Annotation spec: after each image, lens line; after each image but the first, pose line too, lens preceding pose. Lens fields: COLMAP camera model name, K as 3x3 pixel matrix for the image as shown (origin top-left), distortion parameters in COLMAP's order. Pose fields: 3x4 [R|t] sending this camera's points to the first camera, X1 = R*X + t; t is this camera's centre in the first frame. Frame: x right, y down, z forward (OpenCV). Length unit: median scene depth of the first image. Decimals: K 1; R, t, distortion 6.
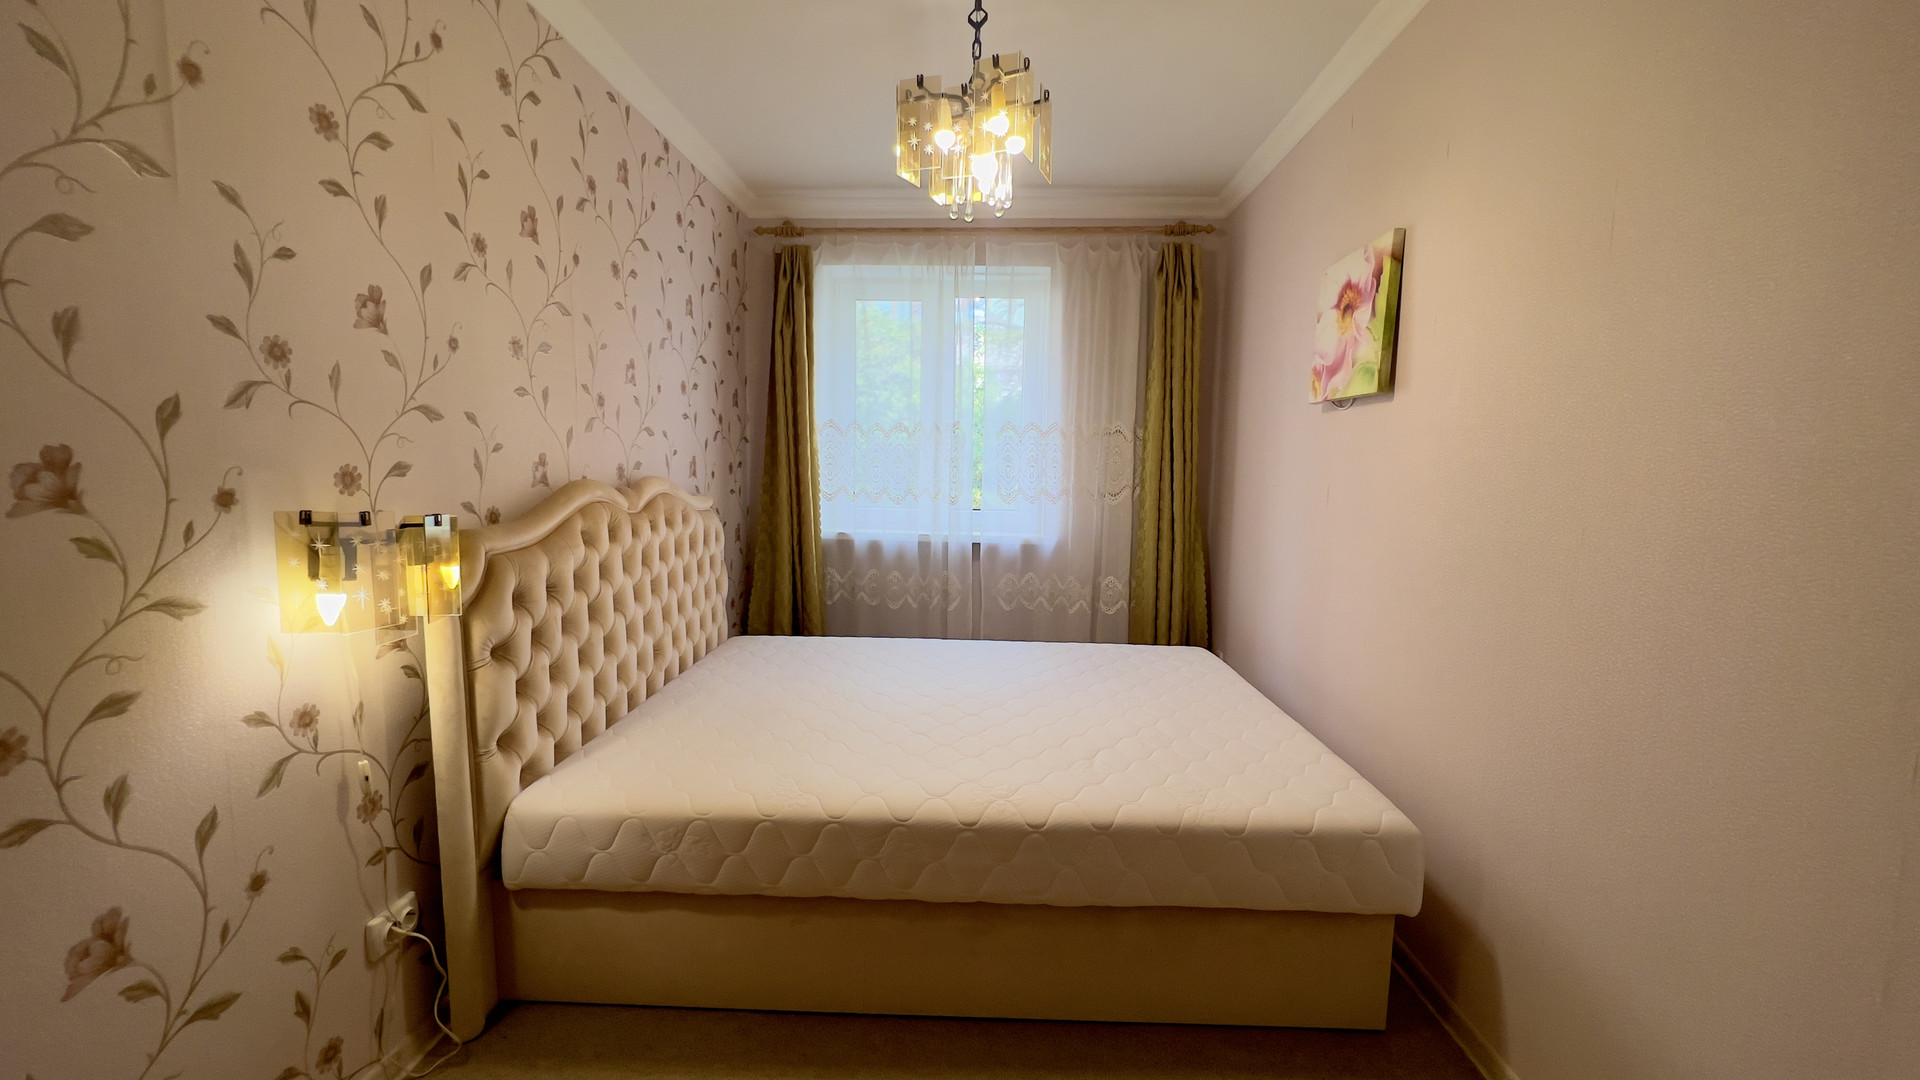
lens RADIAL K [[768.3, 0, 956.3], [0, 768.3, 543.9], [0, 0, 1]] dist [-0.000653, 0.000296]
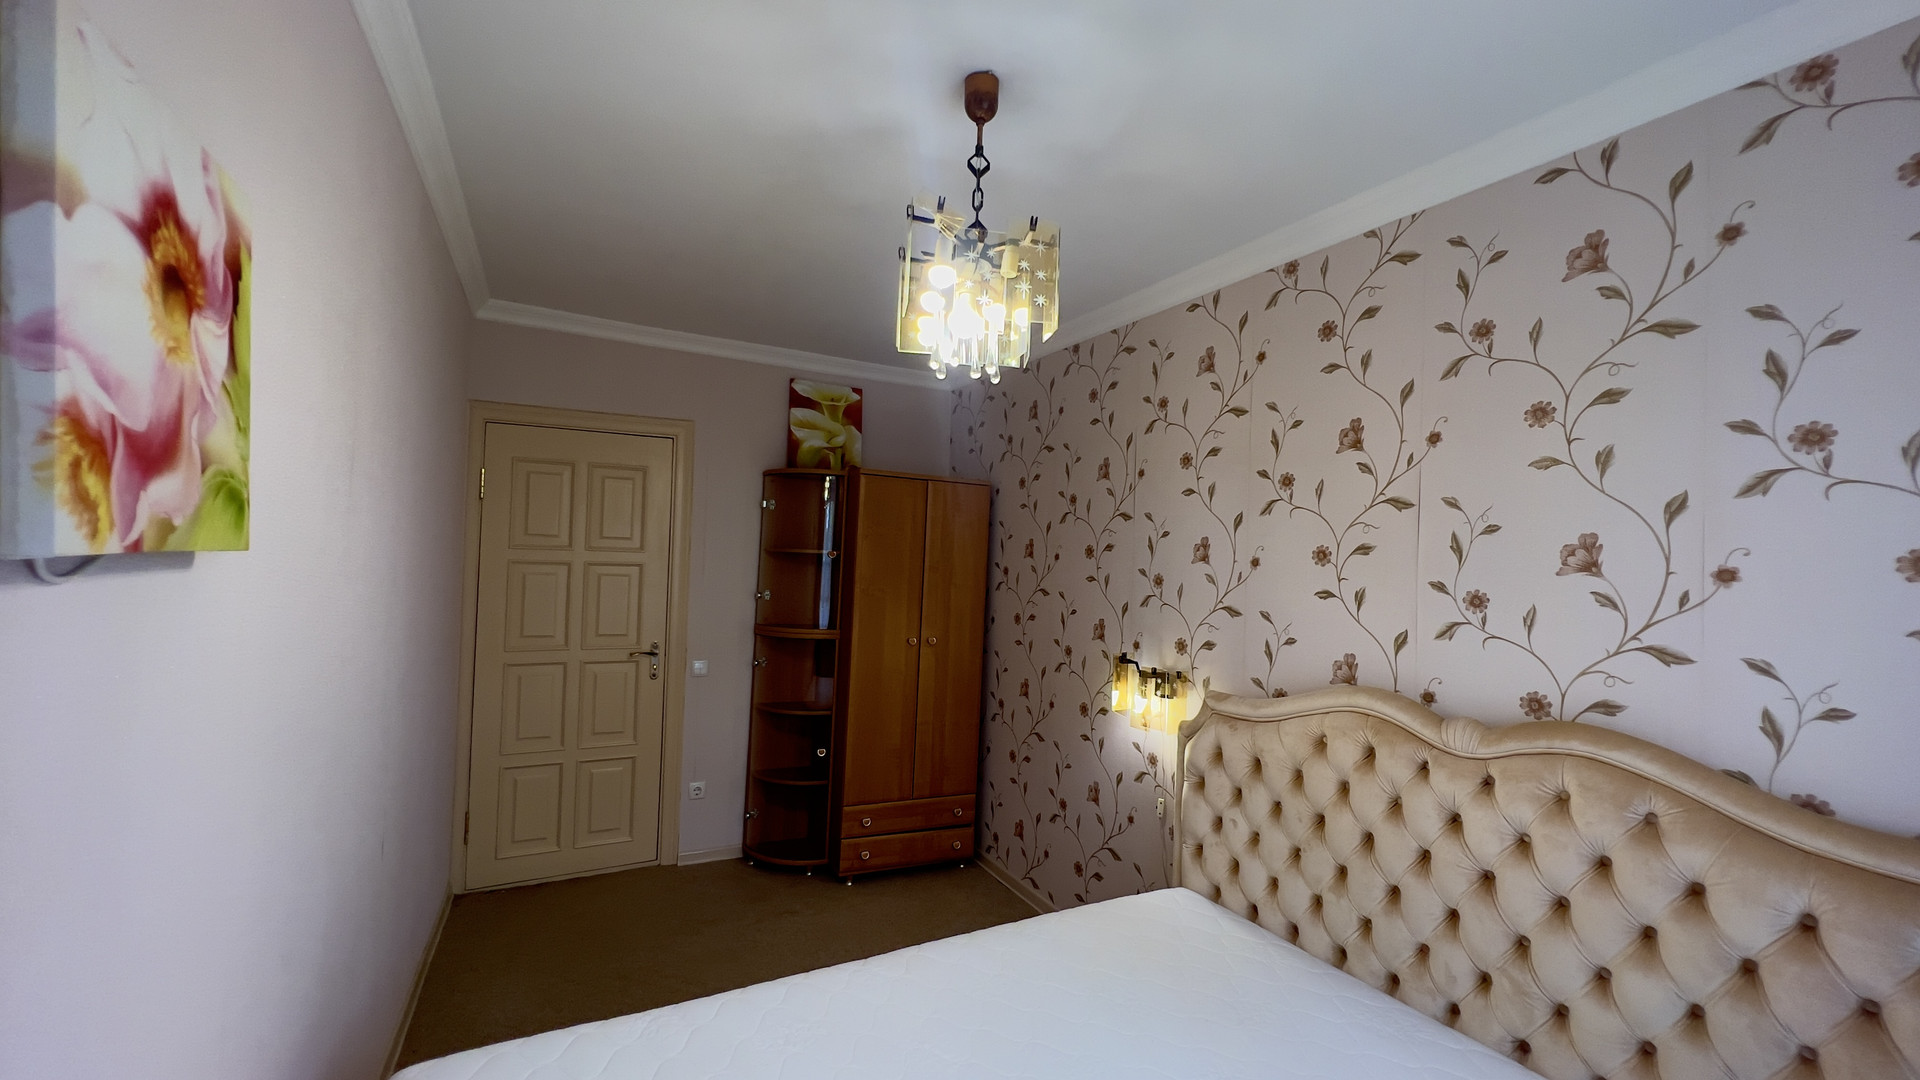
lens RADIAL K [[768.3, 0, 956.3], [0, 768.3, 543.9], [0, 0, 1]] dist [-0.000653, 0.000296]
pose [[-0.867261, -0.056903, -0.494592, 0.568473], [-0.105979, 0.991778, 0.071730, -0.386256], [0.486444, 0.114625, -0.866160, 2.218660]]
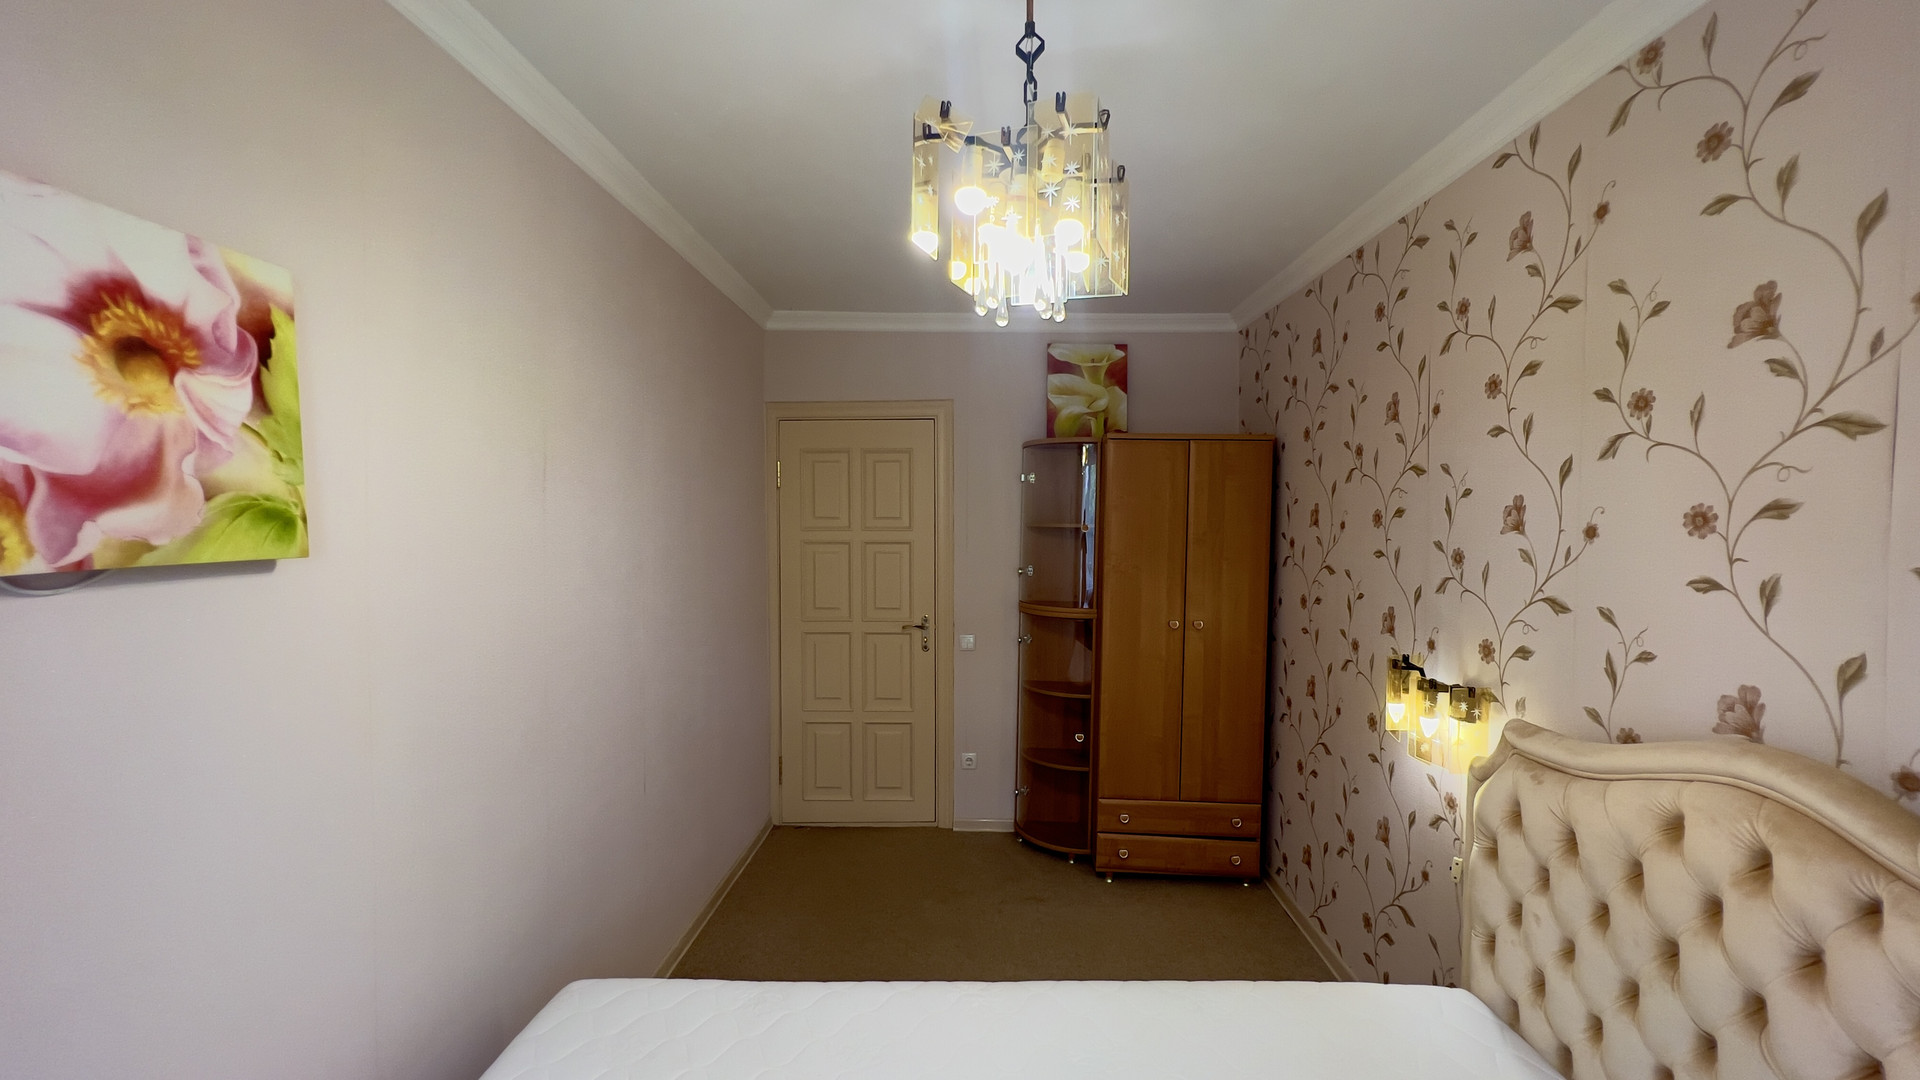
lens RADIAL K [[768.3, 0, 956.3], [0, 768.3, 543.9], [0, 0, 1]] dist [-0.000653, 0.000296]
pose [[-0.999659, -0.021235, -0.015184, 0.118398], [-0.023251, 0.988714, 0.147999, -0.417799], [0.011869, 0.148302, -0.988871, 2.166381]]
